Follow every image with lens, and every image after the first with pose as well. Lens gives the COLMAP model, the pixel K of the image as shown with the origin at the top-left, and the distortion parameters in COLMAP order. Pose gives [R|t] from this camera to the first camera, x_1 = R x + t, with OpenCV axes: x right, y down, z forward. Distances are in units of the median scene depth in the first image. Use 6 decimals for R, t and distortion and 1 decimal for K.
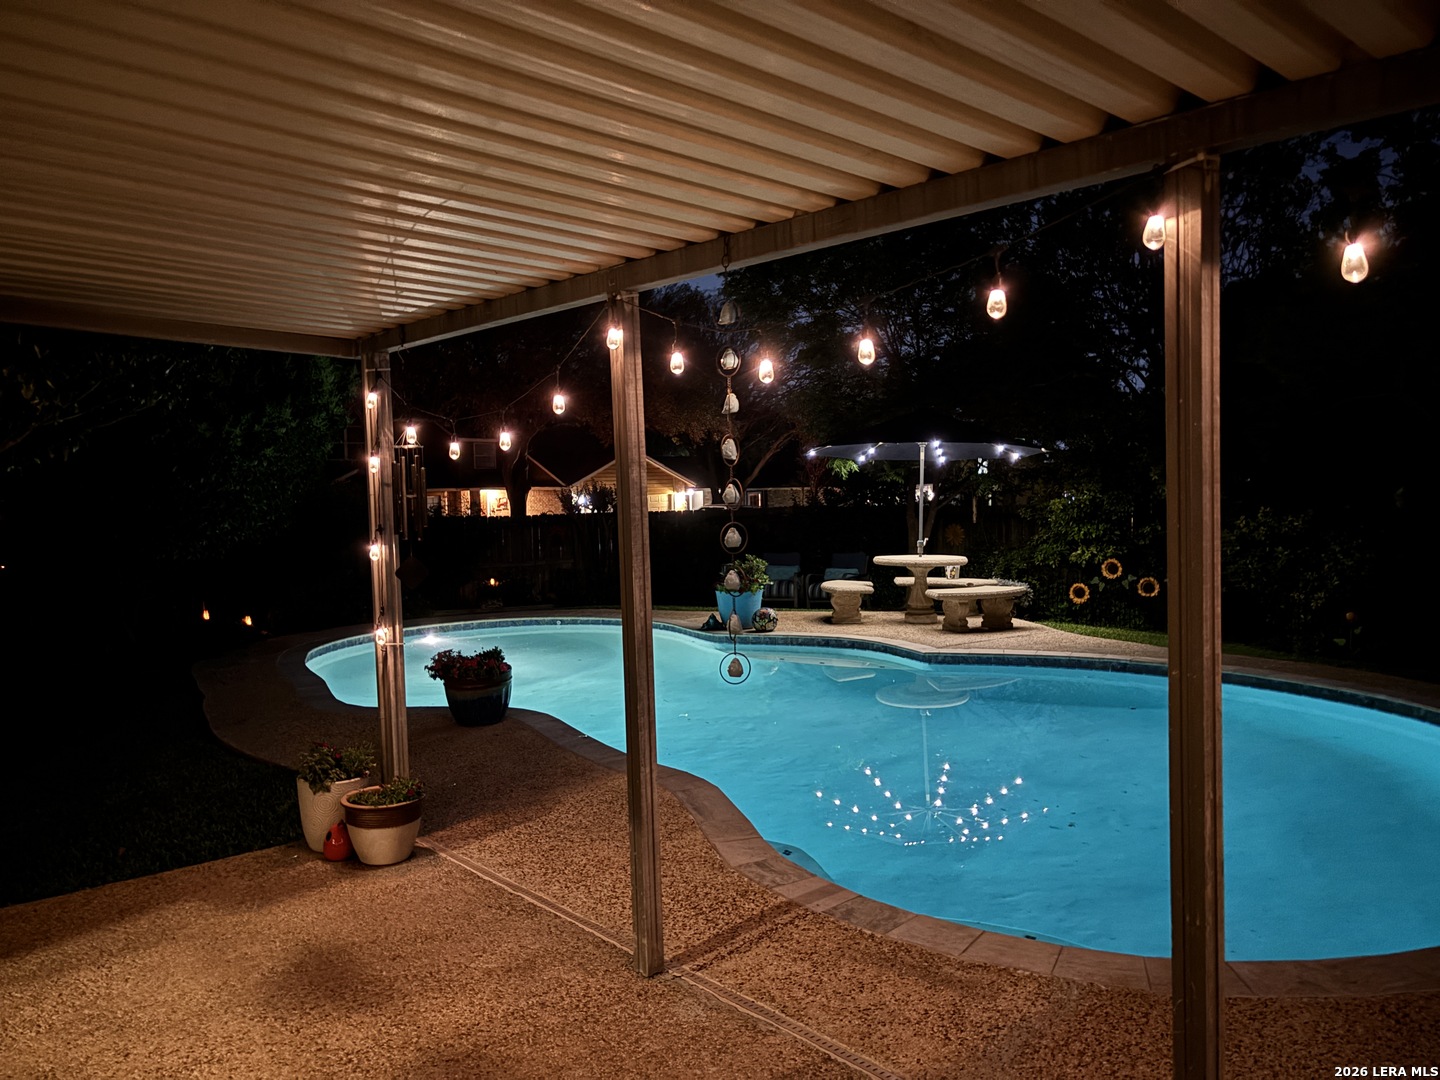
lens RADIAL K [[1082.8, 0, 720.0], [0, 1082.8, 540.0], [0, 0, 1]] dist [0.078833, -0.088989]
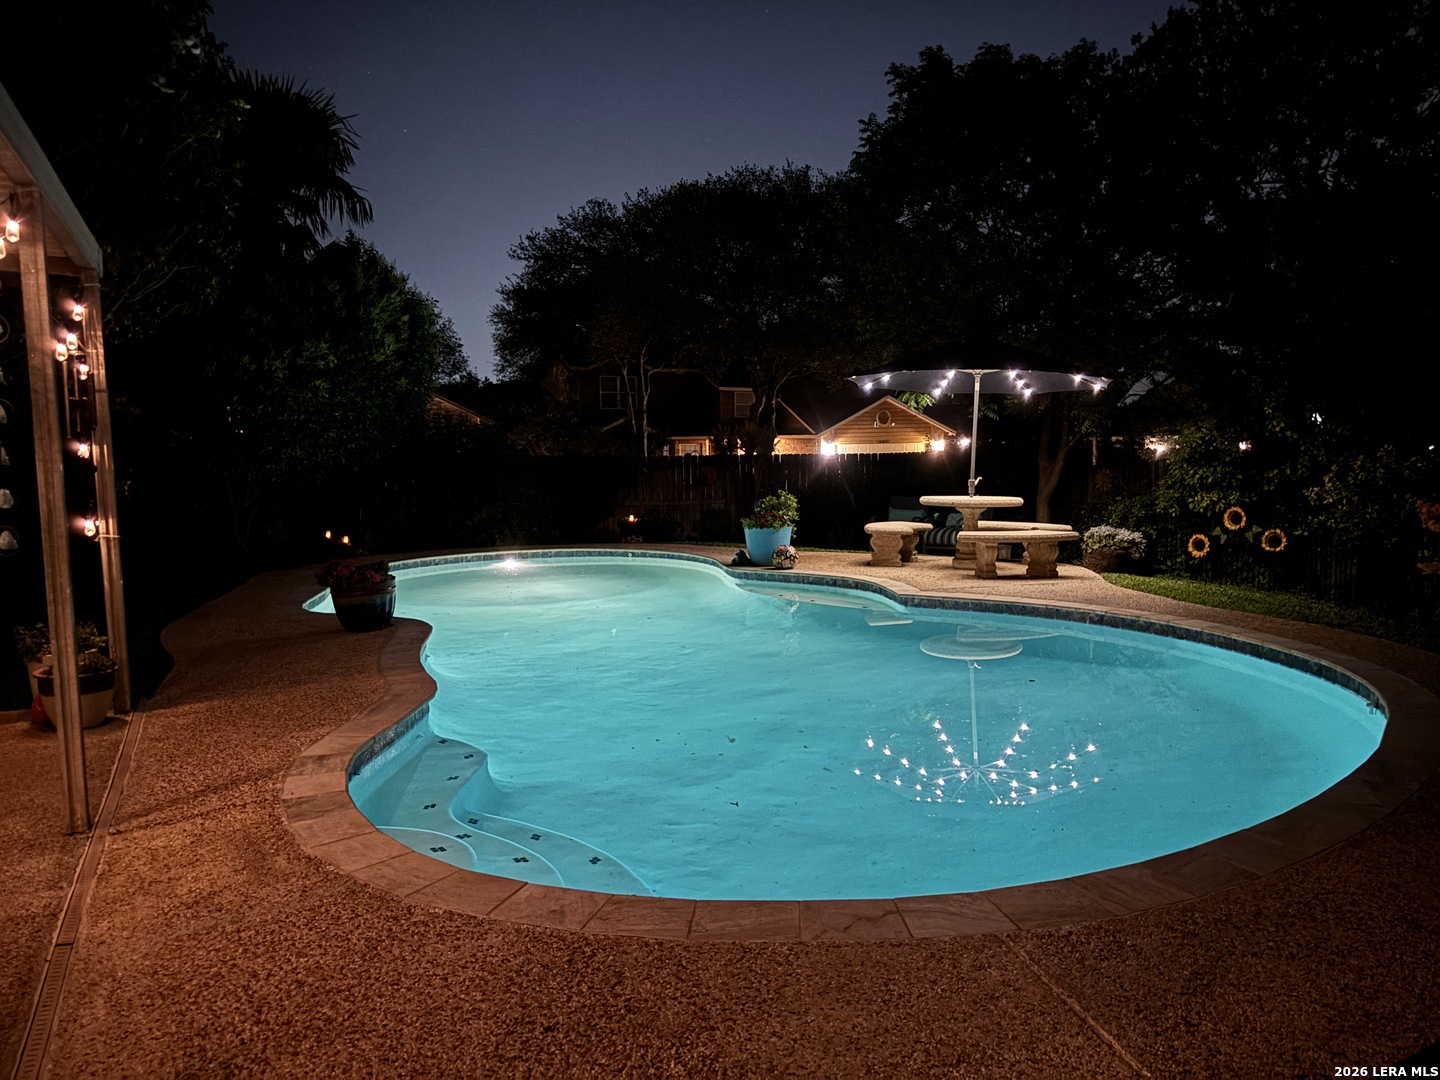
lens RADIAL K [[1082.8, 0, 720.0], [0, 1082.8, 540.0], [0, 0, 1]] dist [0.078833, -0.088989]
pose [[0.953196, 0.035285, -0.300286, 0.261382], [-0.022527, 0.998695, 0.045845, 0.014408], [0.301512, -0.036935, 0.952747, 0.053579]]
